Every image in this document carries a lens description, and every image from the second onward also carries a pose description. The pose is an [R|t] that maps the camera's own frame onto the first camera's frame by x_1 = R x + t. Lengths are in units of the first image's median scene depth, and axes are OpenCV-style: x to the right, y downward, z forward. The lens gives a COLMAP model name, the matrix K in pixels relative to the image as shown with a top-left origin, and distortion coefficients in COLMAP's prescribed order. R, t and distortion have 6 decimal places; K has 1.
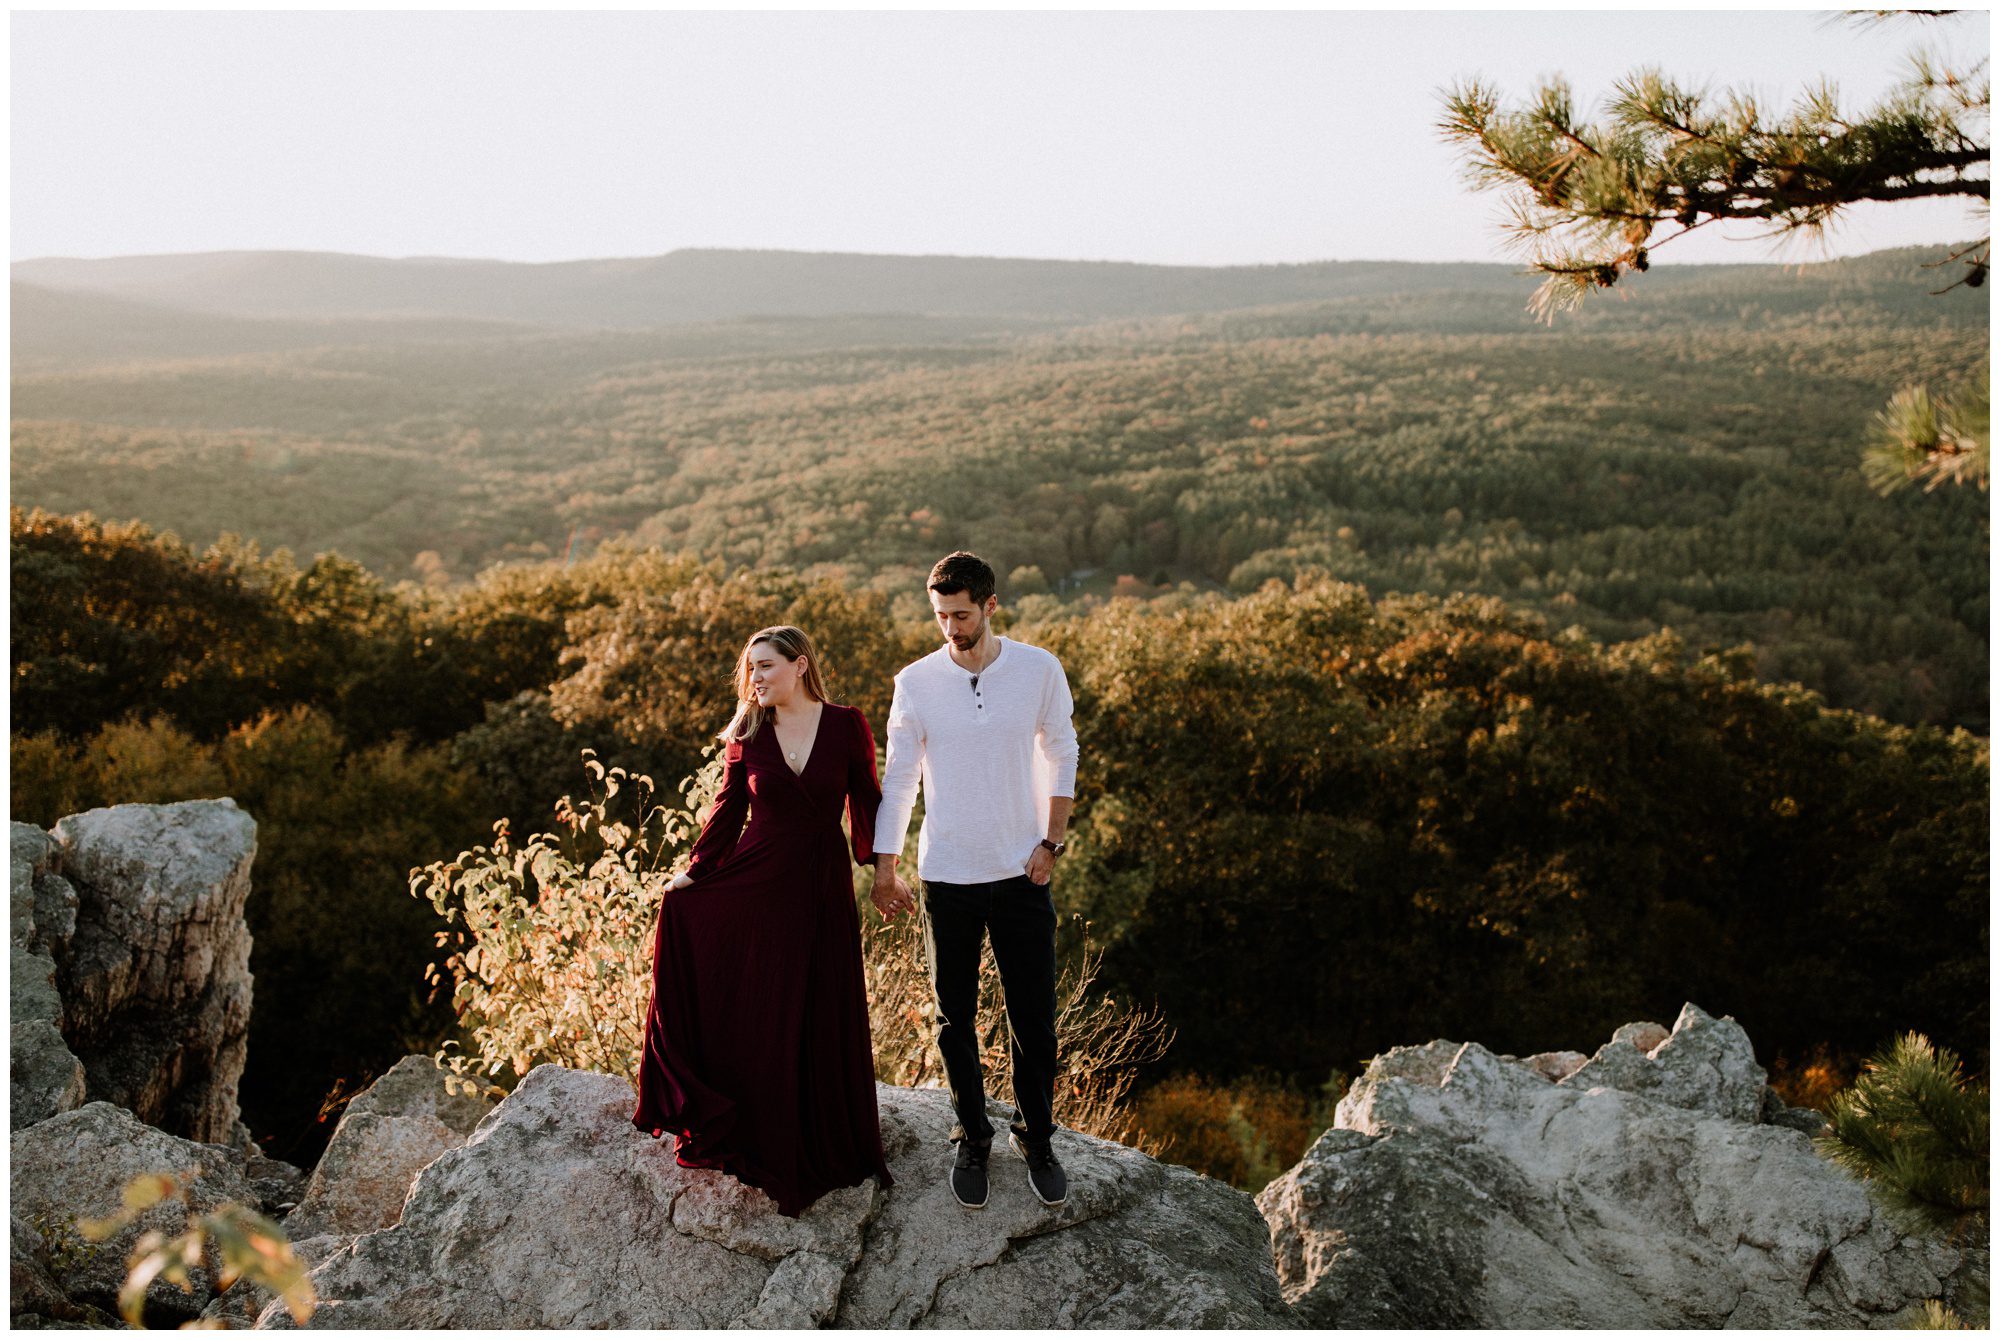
lens RADIAL K [[1883.8, 0, 1011.3], [0, 1883.8, 669.5], [0, 0, 1]] dist [0.006576, -0.006060]
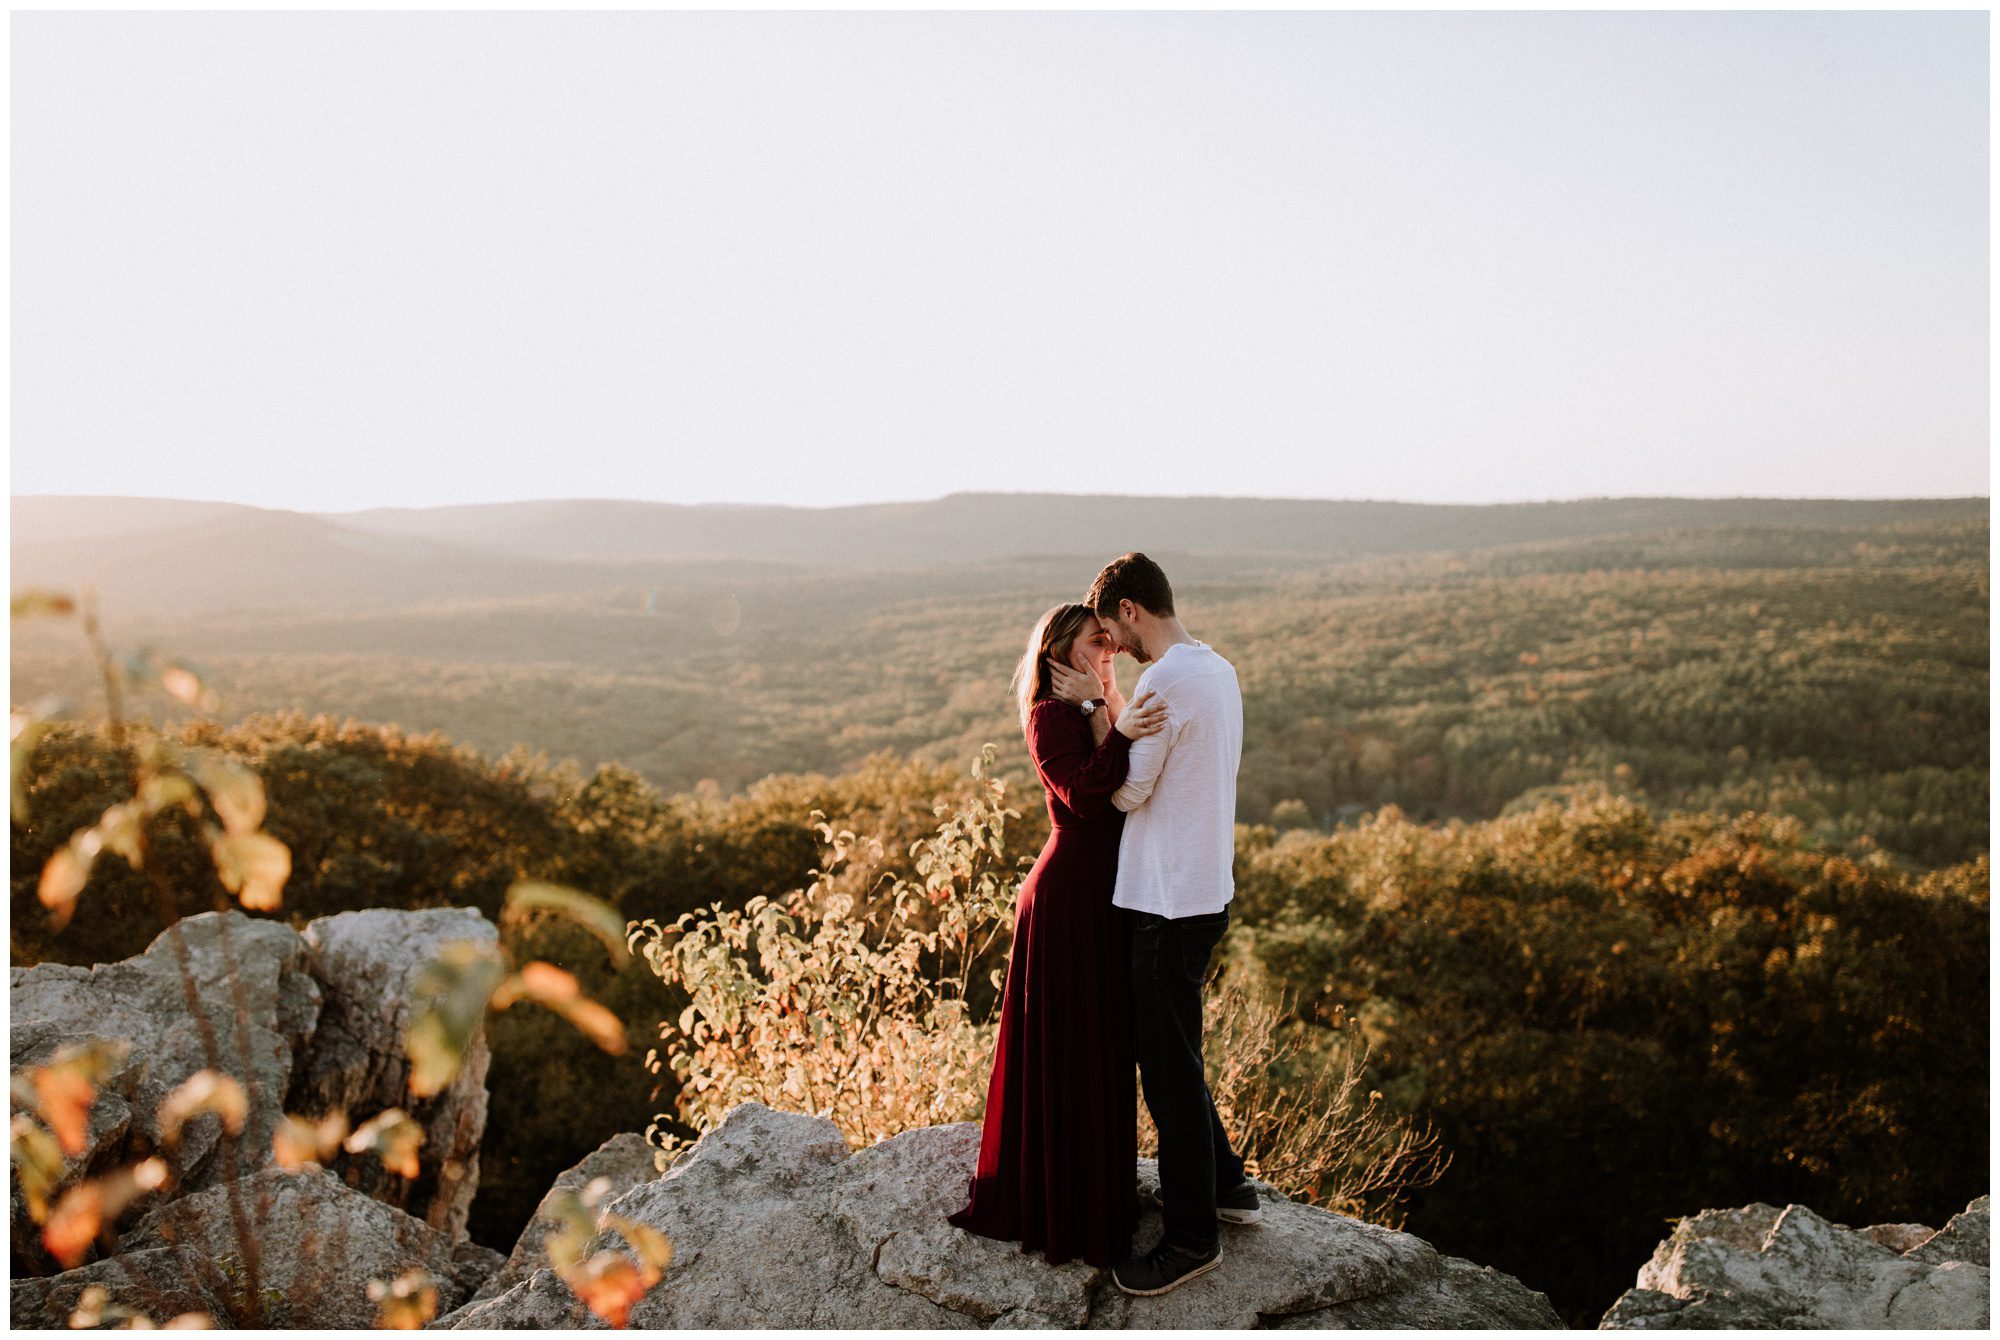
lens RADIAL K [[1875.2, 0, 1010.9], [0, 1875.2, 670.2], [0, 0, 1]] dist [0.002562, 0.006249]
pose [[0.990194, 0.002481, -0.139676, 0.002950], [-0.019717, 0.992315, -0.122154, 0.063086], [0.138300, 0.123710, 0.982634, 0.056134]]
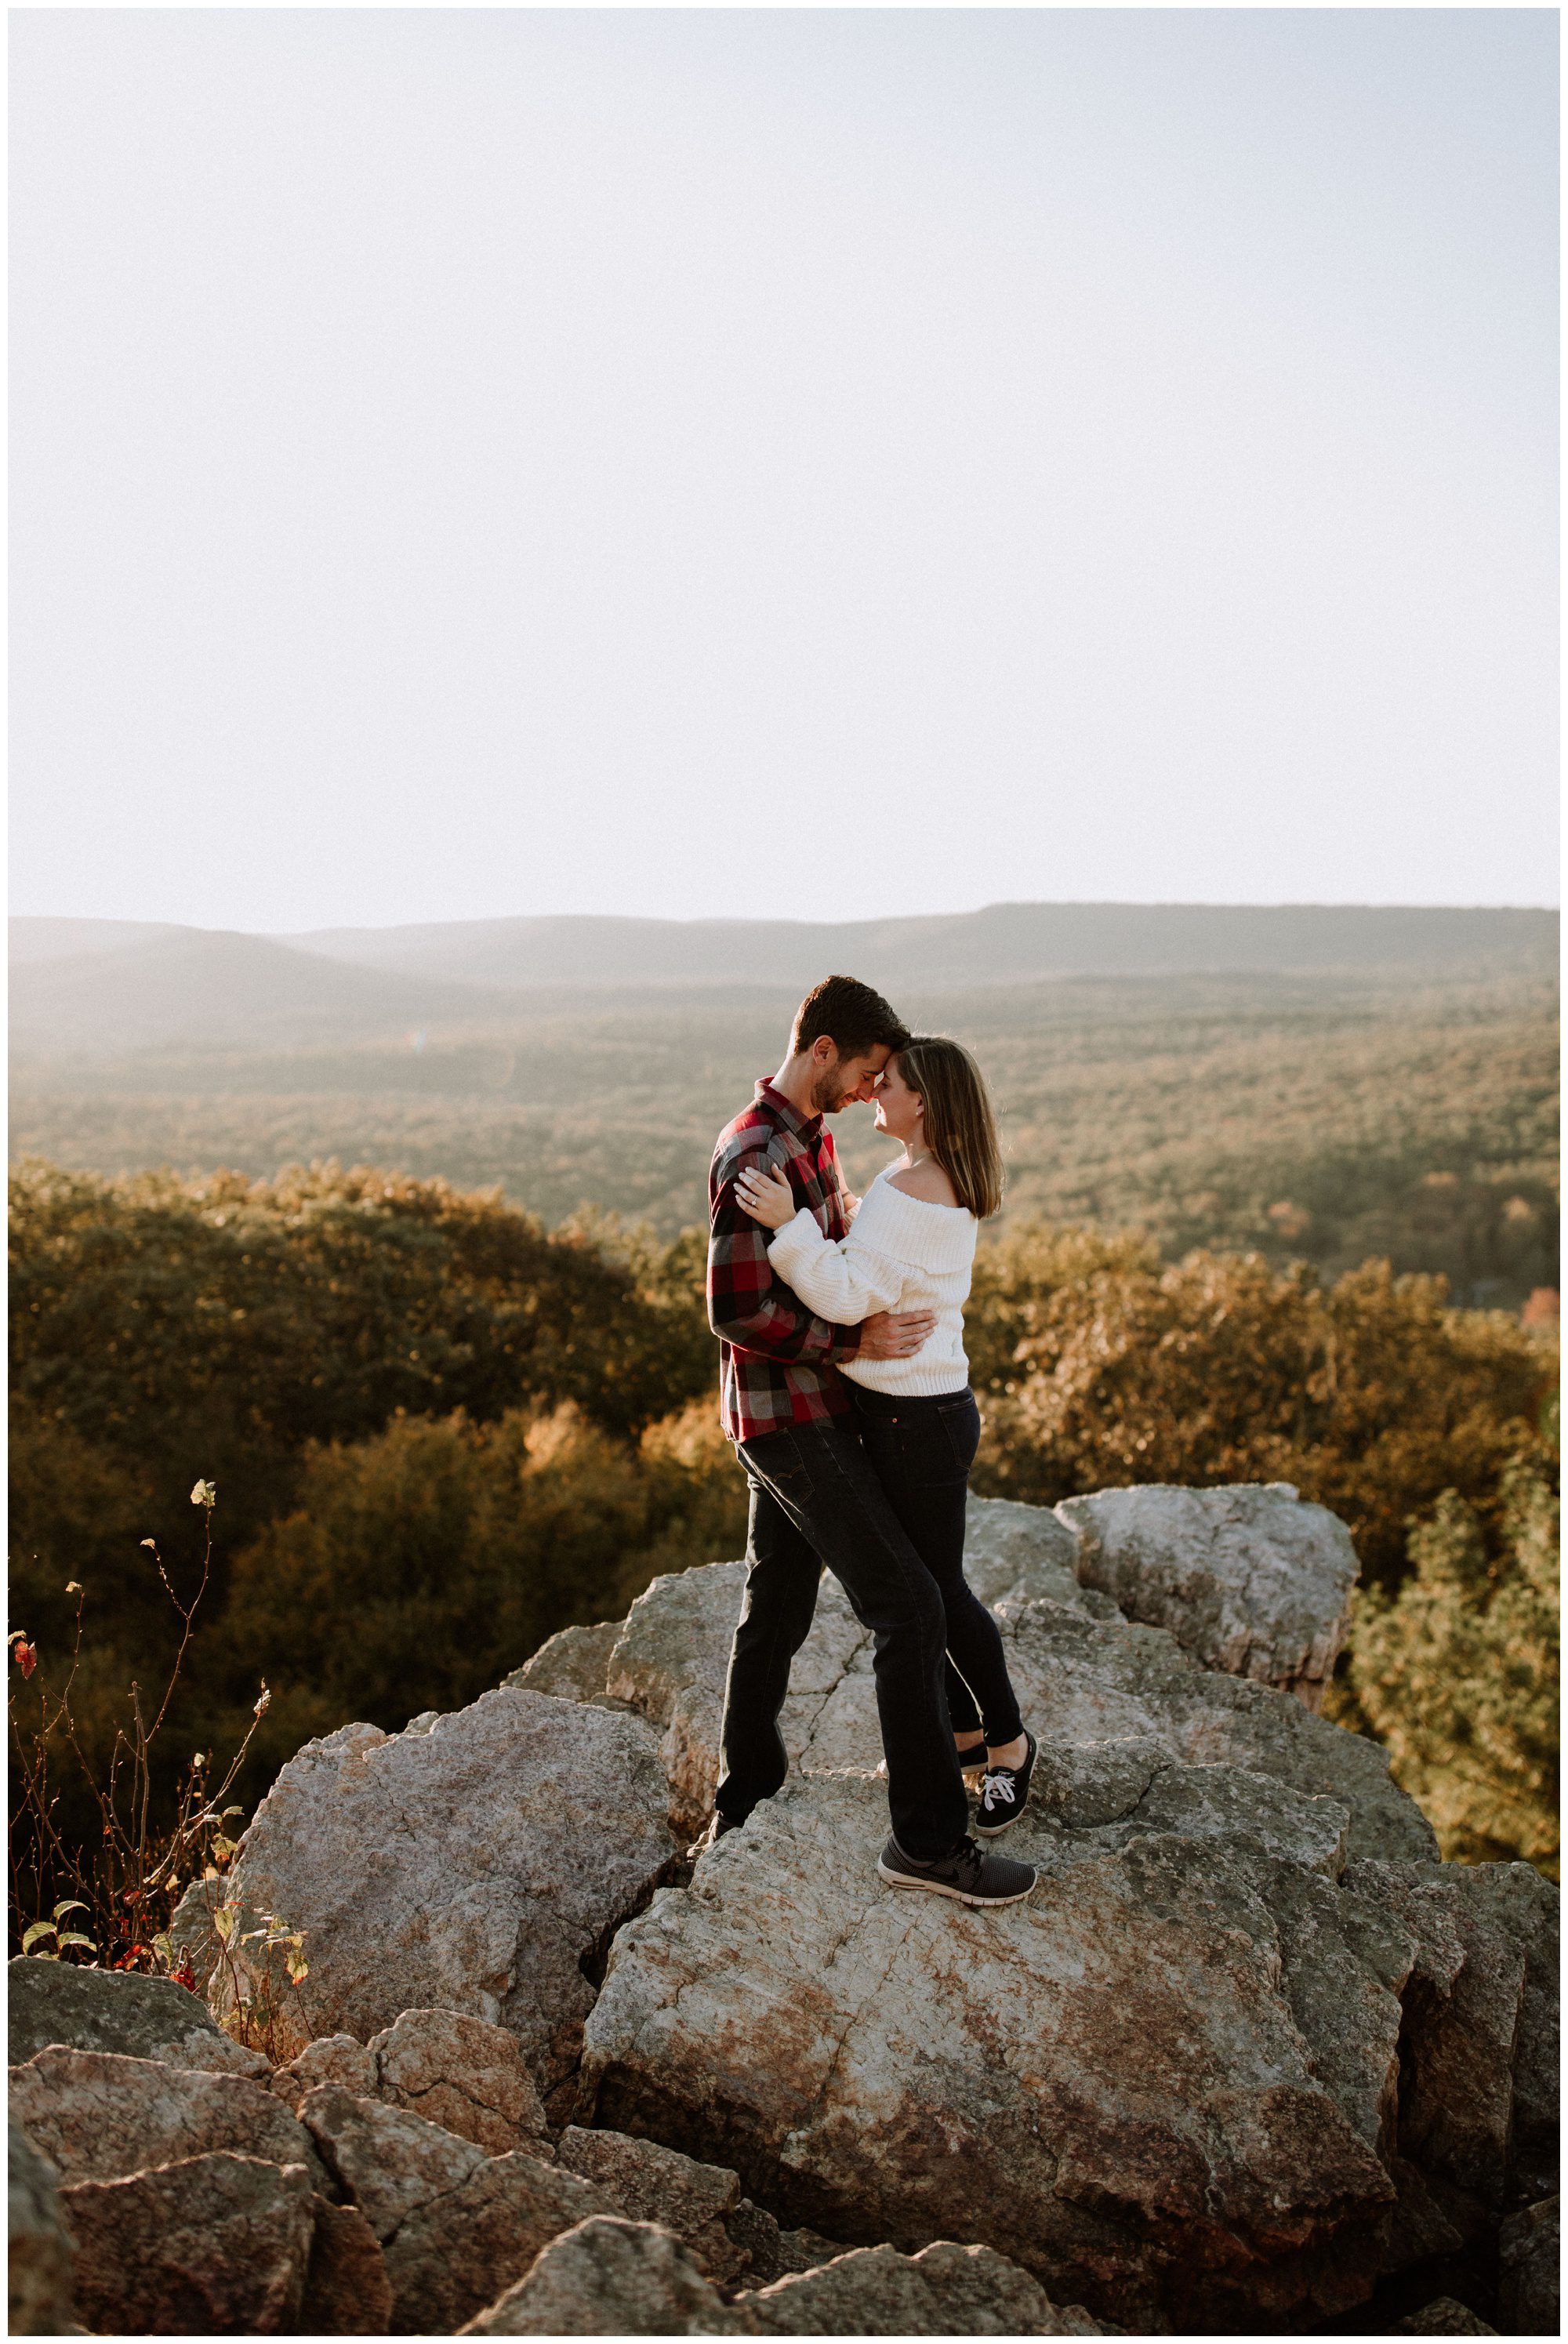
lens RADIAL K [[2224.4, 0, 783.2], [0, 2224.4, 1165.1], [0, 0, 1]] dist [0.011474, -0.016522]
pose [[0.965016, 0.010459, -0.261981, -0.409266], [-0.036830, 0.994705, -0.095950, 0.042121], [0.259590, 0.102242, 0.960291, 0.234475]]
